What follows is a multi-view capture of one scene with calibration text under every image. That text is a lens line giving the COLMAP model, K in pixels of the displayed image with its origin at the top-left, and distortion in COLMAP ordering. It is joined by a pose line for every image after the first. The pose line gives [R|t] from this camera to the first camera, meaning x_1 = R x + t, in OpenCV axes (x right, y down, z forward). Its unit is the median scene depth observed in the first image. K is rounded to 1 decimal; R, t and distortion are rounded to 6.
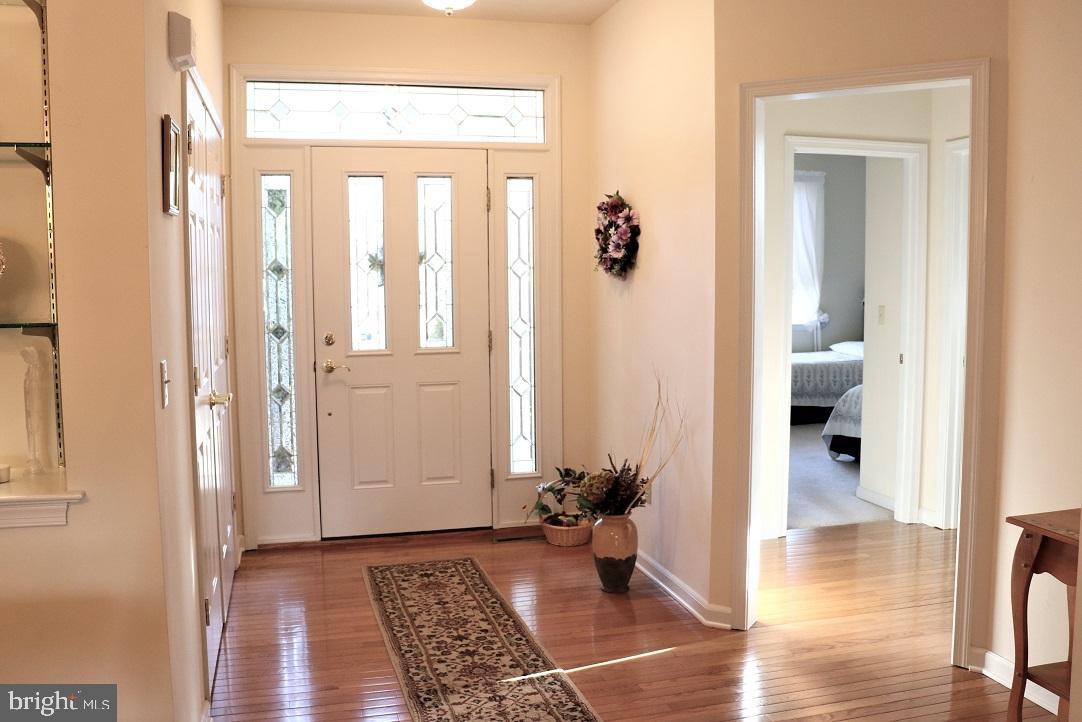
lens RADIAL K [[906.8, 0, 541.2], [0, 906.8, 365.1], [0, 0, 1]] dist [-0.149558, 0.108356]
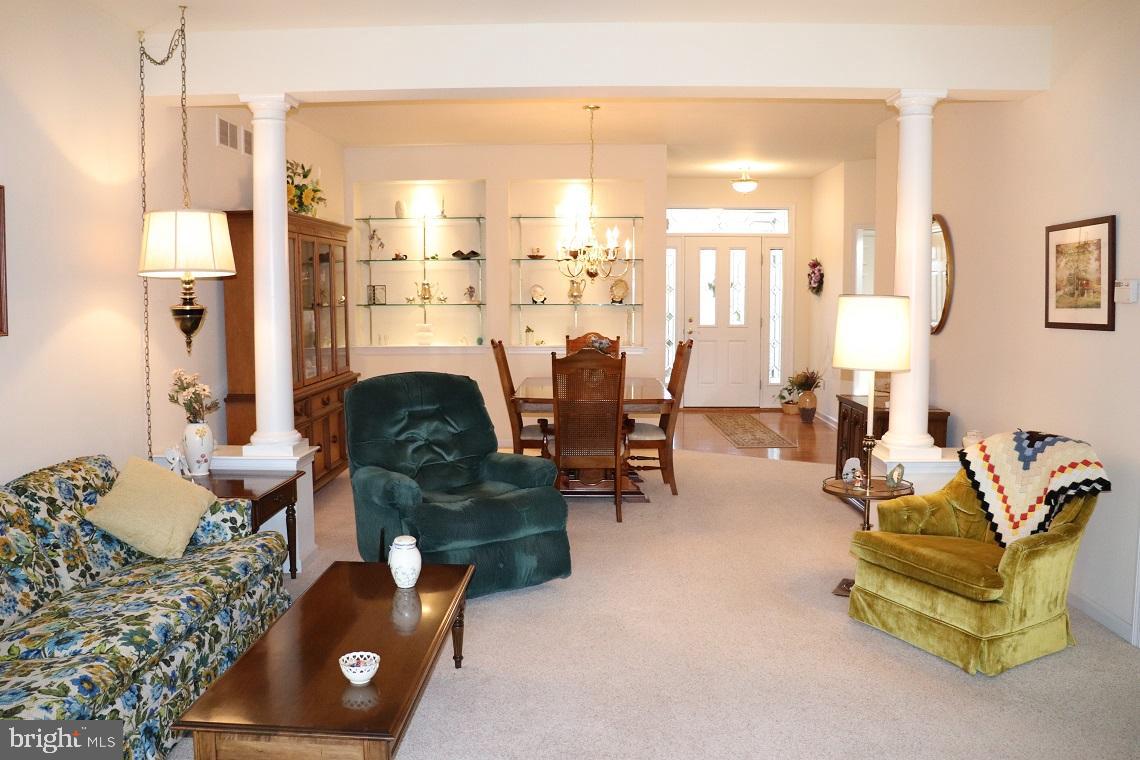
lens RADIAL K [[955.4, 0, 572.2], [0, 955.4, 377.6], [0, 0, 1]] dist [-0.149558, 0.108356]
pose [[0.960999, 0.032180, -0.274674, 0.149972], [-0.033033, 0.999453, 0.001520, 0.126813], [0.274573, 0.007613, 0.961536, -1.443210]]
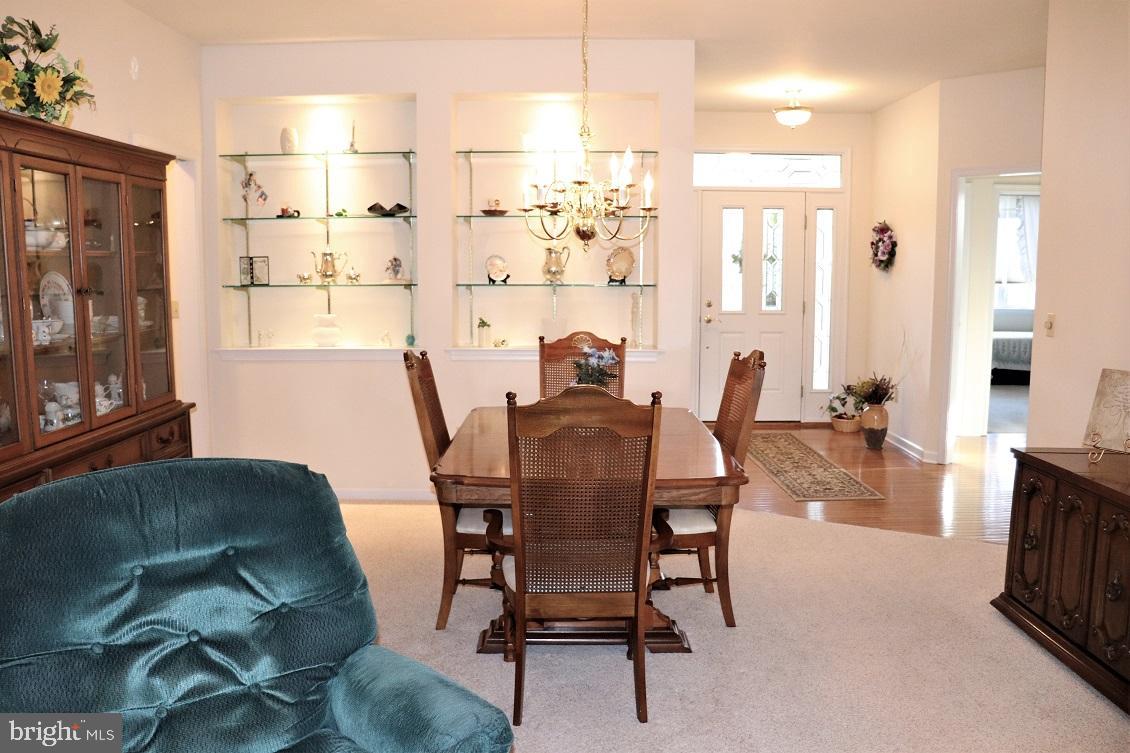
lens RADIAL K [[947.0, 0, 565.2], [0, 947.0, 373.5], [0, 0, 1]] dist [-0.149558, 0.108356]
pose [[0.965714, 0.038278, -0.256771, -0.034678], [-0.032903, 0.999141, 0.025199, 0.067790], [0.257515, -0.015886, 0.966144, -0.807233]]
